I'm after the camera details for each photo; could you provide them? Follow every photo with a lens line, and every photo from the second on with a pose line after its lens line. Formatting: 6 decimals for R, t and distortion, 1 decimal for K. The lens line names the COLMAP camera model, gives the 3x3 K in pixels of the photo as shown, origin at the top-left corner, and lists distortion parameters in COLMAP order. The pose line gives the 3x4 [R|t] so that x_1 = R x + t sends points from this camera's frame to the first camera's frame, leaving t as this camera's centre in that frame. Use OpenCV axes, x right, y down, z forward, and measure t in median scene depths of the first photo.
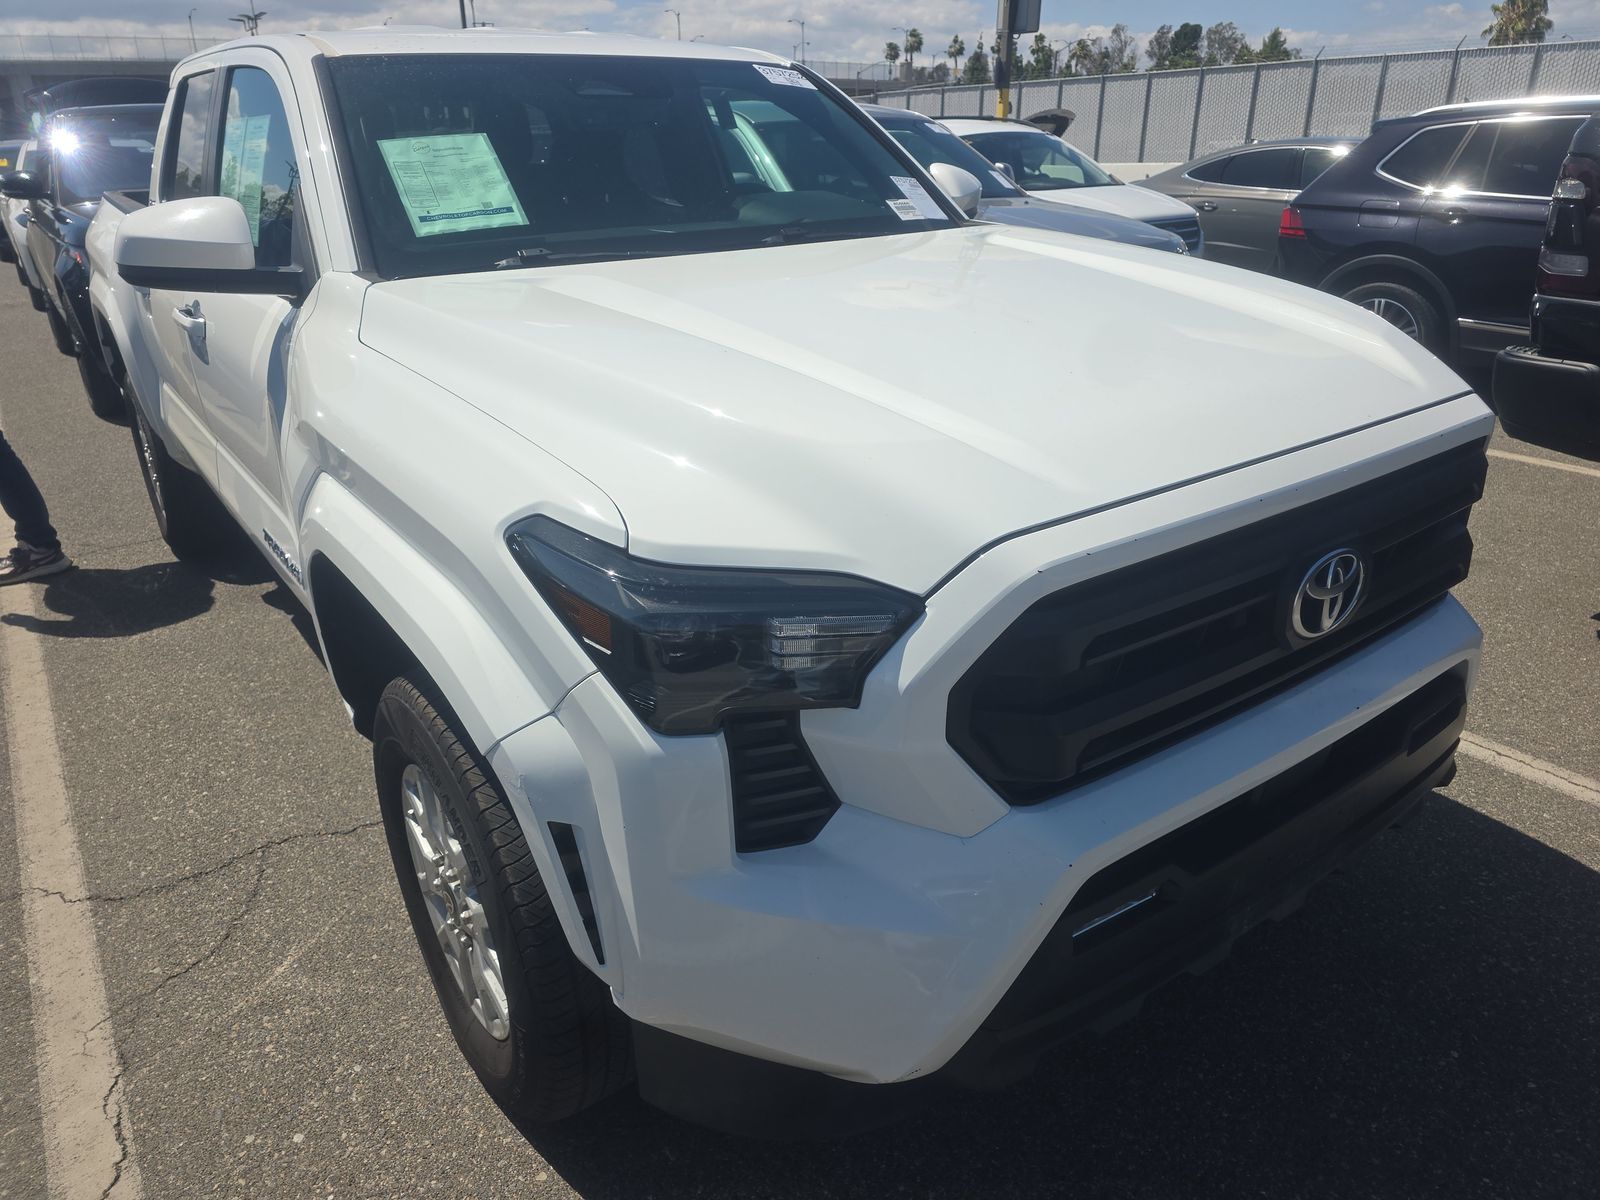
lens RADIAL K [[1070.9, 0, 785.4], [0, 1070.9, 594.3], [0, 0, 1]] dist [0.056711, -0.048383]
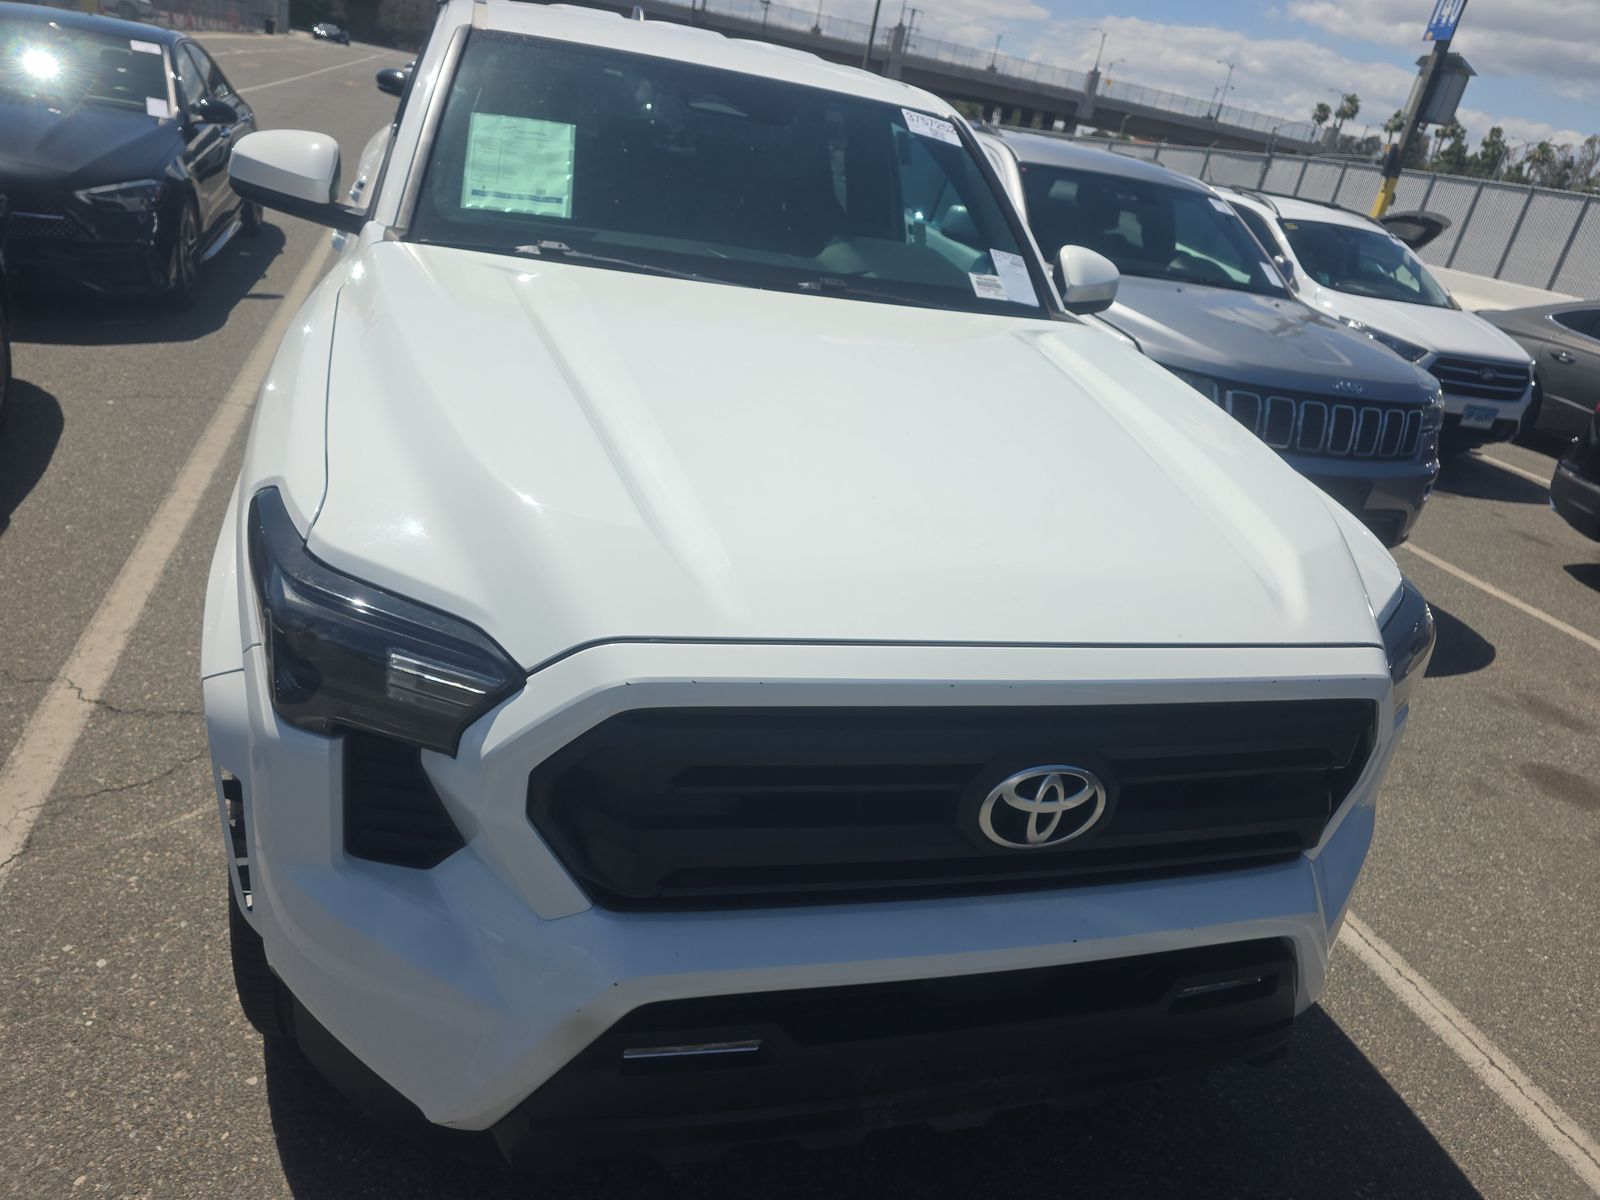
lens RADIAL K [[1070.9, 0, 785.4], [0, 1070.9, 594.3], [0, 0, 1]] dist [0.056711, -0.048383]
pose [[0.929547, 0.293091, -0.223698, 0.293290], [-0.293548, 0.955409, 0.031986, -0.089480], [0.223098, 0.035933, 0.974134, 0.043662]]
